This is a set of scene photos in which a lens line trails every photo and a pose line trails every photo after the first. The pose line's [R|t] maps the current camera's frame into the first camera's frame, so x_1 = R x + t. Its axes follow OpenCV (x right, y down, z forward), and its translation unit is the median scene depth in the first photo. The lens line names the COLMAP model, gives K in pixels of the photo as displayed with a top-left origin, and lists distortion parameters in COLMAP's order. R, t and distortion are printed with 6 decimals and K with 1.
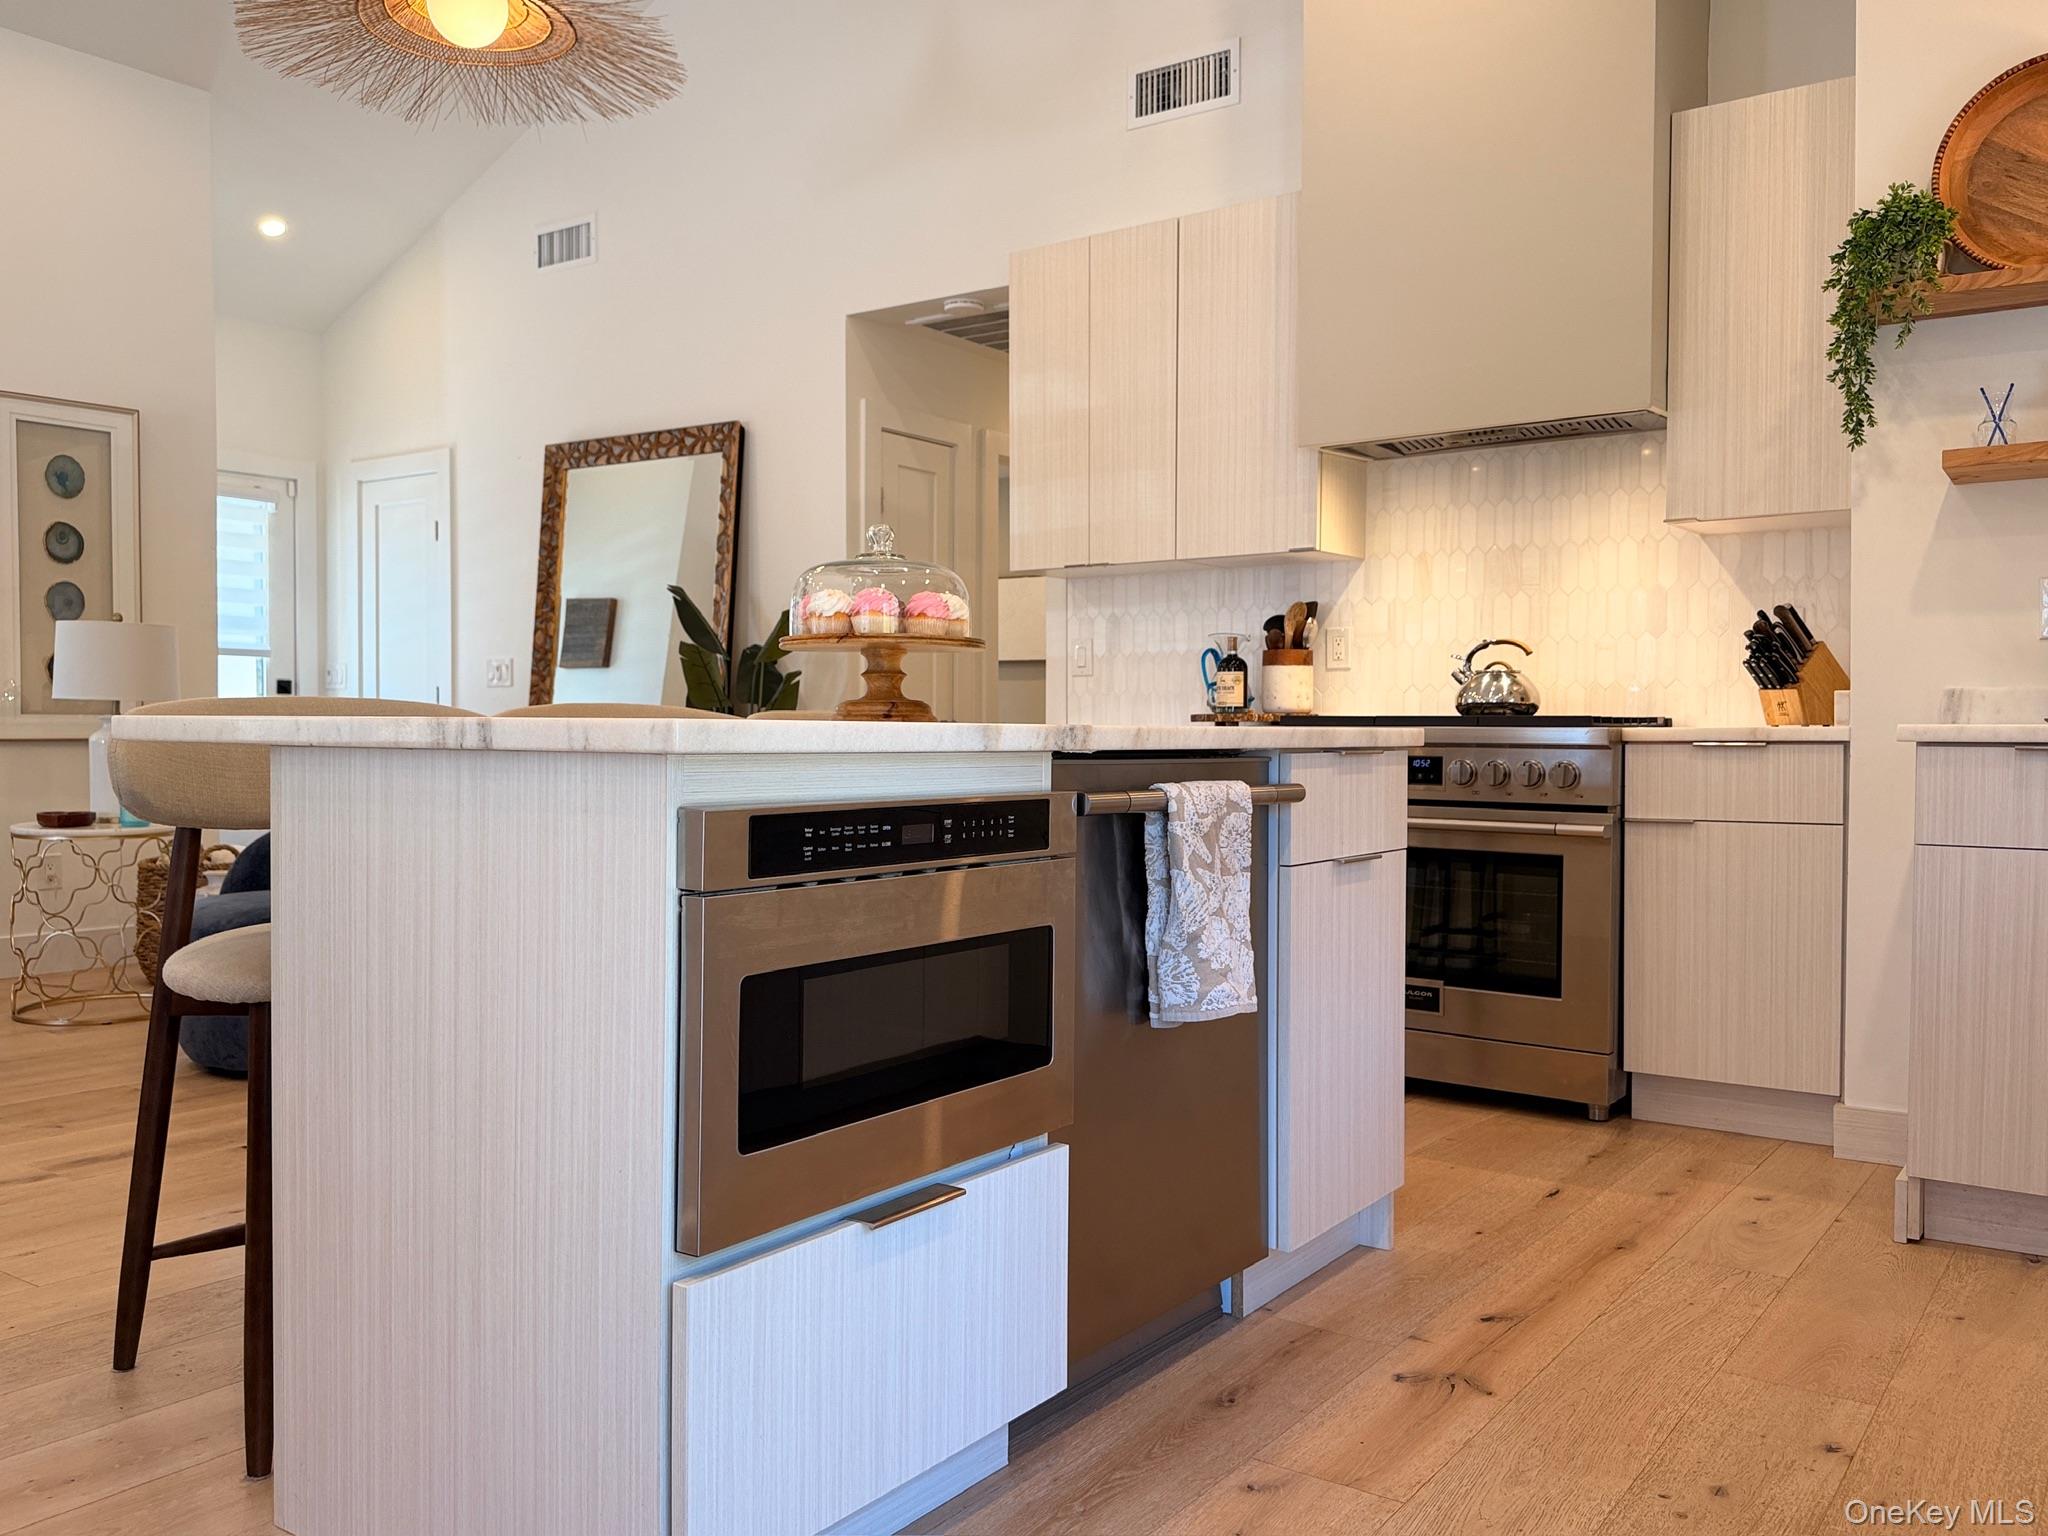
lens RADIAL K [[1577.9, 0, 1024.0], [0, 1577.9, 768.0], [0, 0, 1]] dist [0.190732, -0.369987]
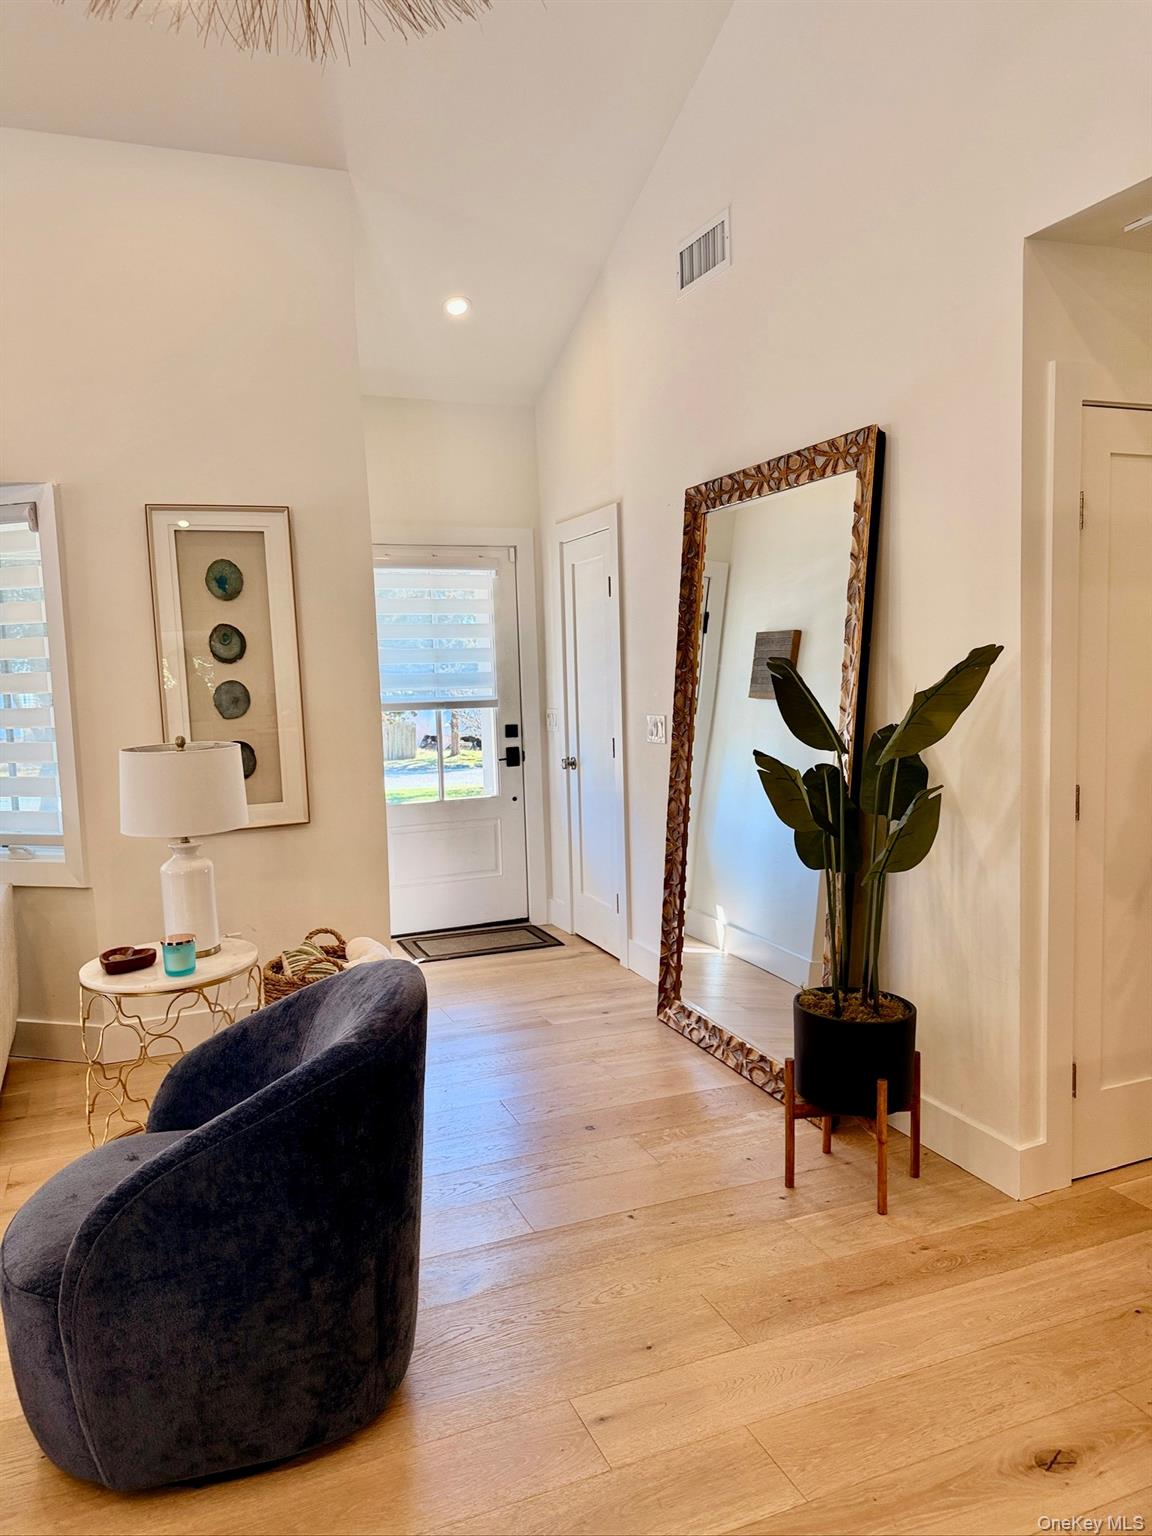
lens RADIAL K [[1069.8, 0, 576.0], [0, 1069.8, 768.0], [0, 0, 1]] dist [0.141205, -0.231698]
pose [[0.849718, 0.013373, -0.527067, -0.026208], [0.026143, 0.997380, 0.067452, -0.093600], [0.526588, -0.071094, 0.847143, 0.477178]]
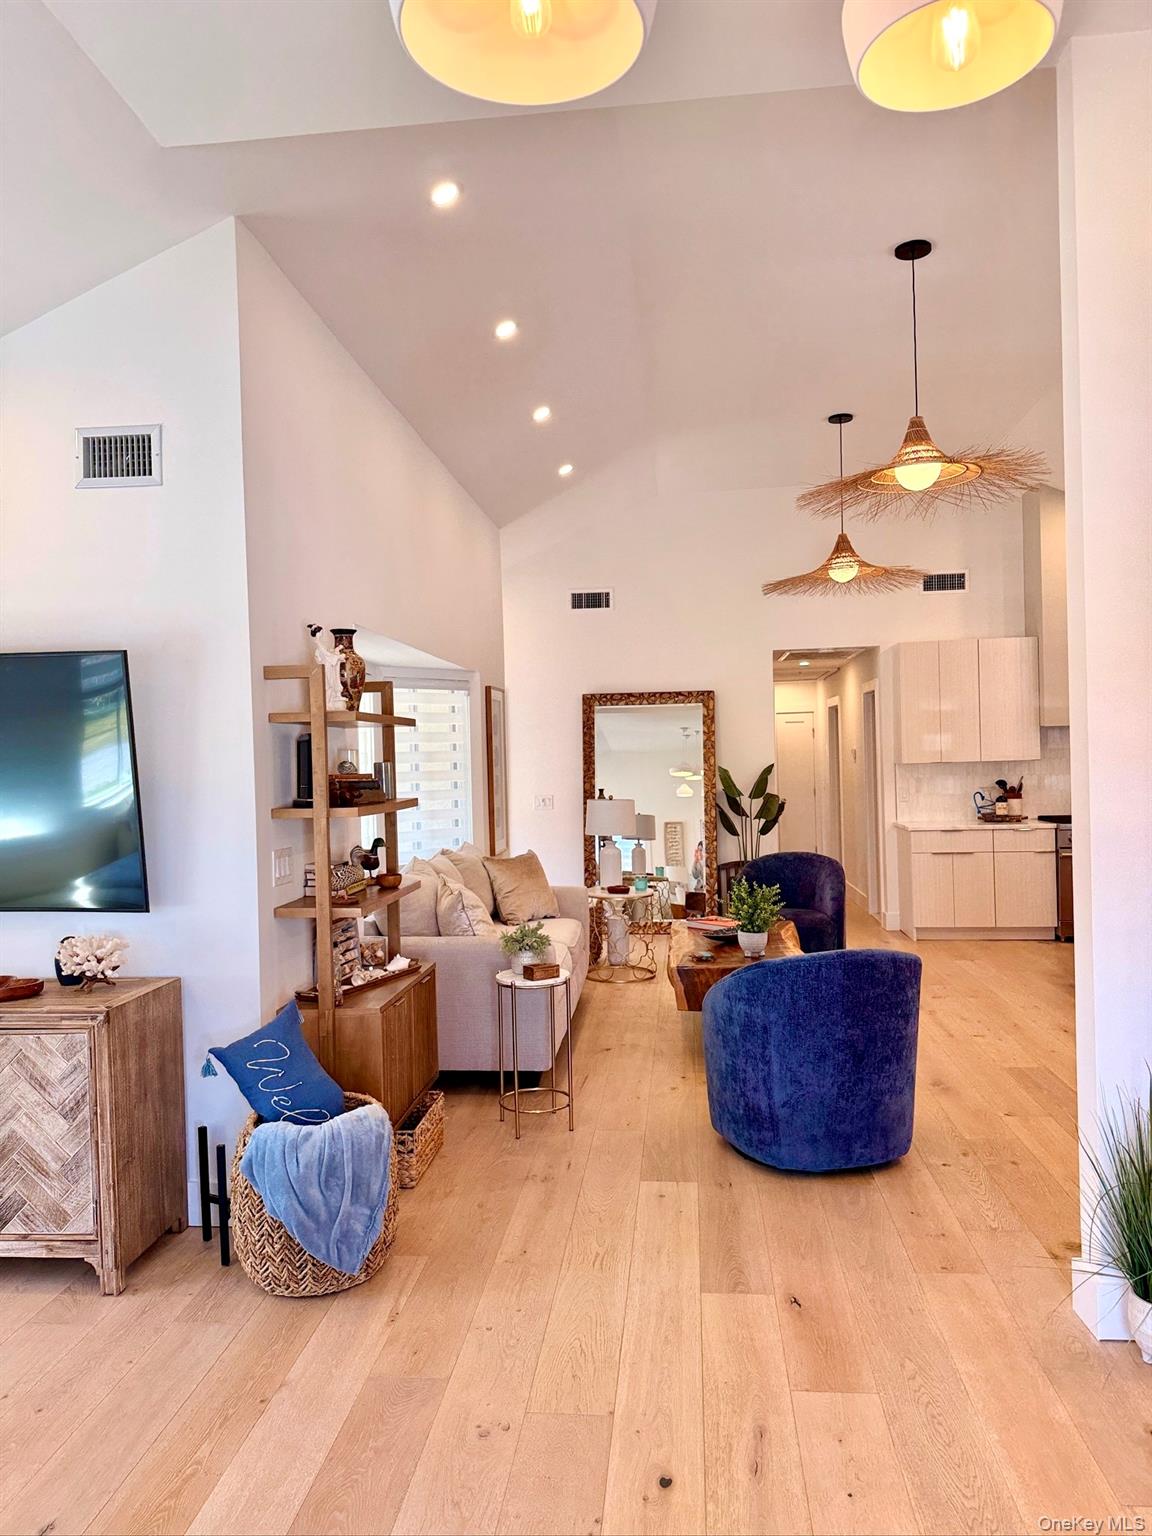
lens RADIAL K [[1063.6, 0, 539.5], [0, 1063.6, 771.6], [0, 0, 1]] dist [0.048825, -0.048104]
pose [[0.886620, -0.032813, 0.461333, -1.086723], [0.043121, 0.999000, -0.011818, -0.095111], [-0.460483, 0.030372, 0.887149, -0.214754]]
